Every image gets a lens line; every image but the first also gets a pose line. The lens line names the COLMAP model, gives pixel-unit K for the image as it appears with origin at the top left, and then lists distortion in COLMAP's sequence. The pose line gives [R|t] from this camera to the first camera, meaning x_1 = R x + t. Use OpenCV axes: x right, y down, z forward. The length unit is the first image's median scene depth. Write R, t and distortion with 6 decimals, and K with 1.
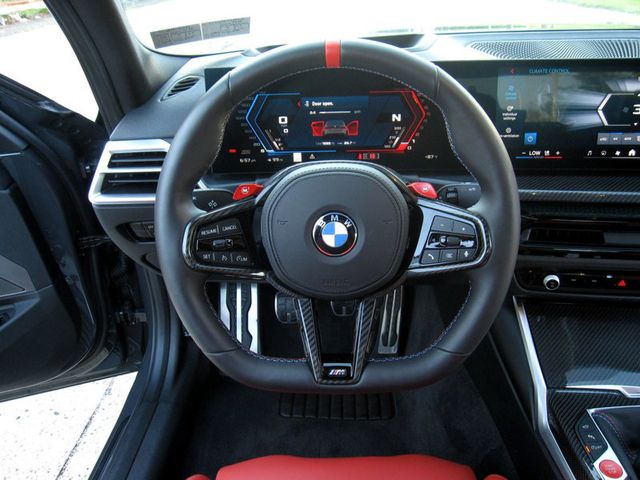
lens RADIAL K [[534.2, 0, 322.3], [0, 534.2, 234.5], [0, 0, 1]] dist [-0.074608, 0.038987]
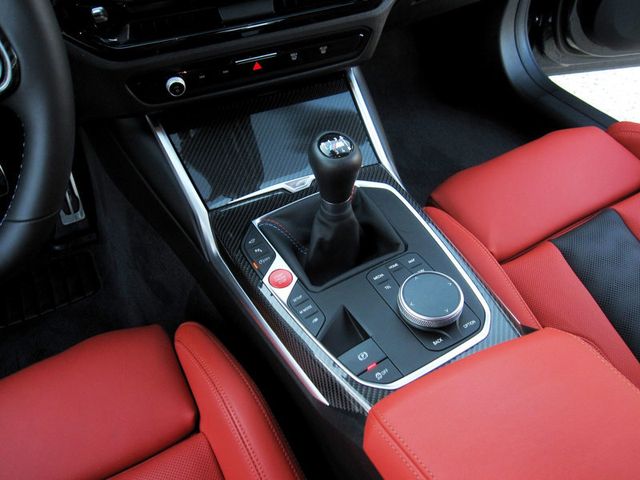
lens RADIAL K [[534.2, 0, 325.3], [0, 534.2, 238.0], [0, 0, 1]] dist [-0.074608, 0.038987]
pose [[0.851529, -0.359878, 0.381295, 0.240097], [0.222279, 0.906436, 0.359118, 0.061696], [-0.474858, -0.221046, 0.851850, 0.160595]]
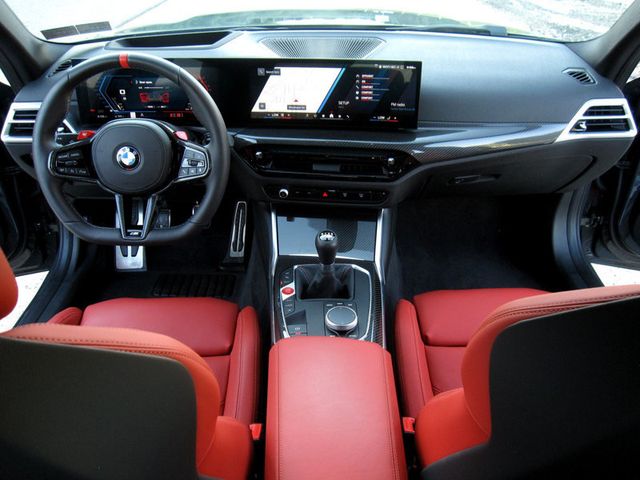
lens RADIAL K [[534.2, 0, 324.2], [0, 534.2, 235.5], [0, 0, 1]] dist [-0.074608, 0.038987]
pose [[0.997054, 0.010241, 0.076016, 0.438466], [-0.017132, 0.995743, 0.090570, 0.068761], [-0.074765, -0.091606, 0.992985, -0.710004]]
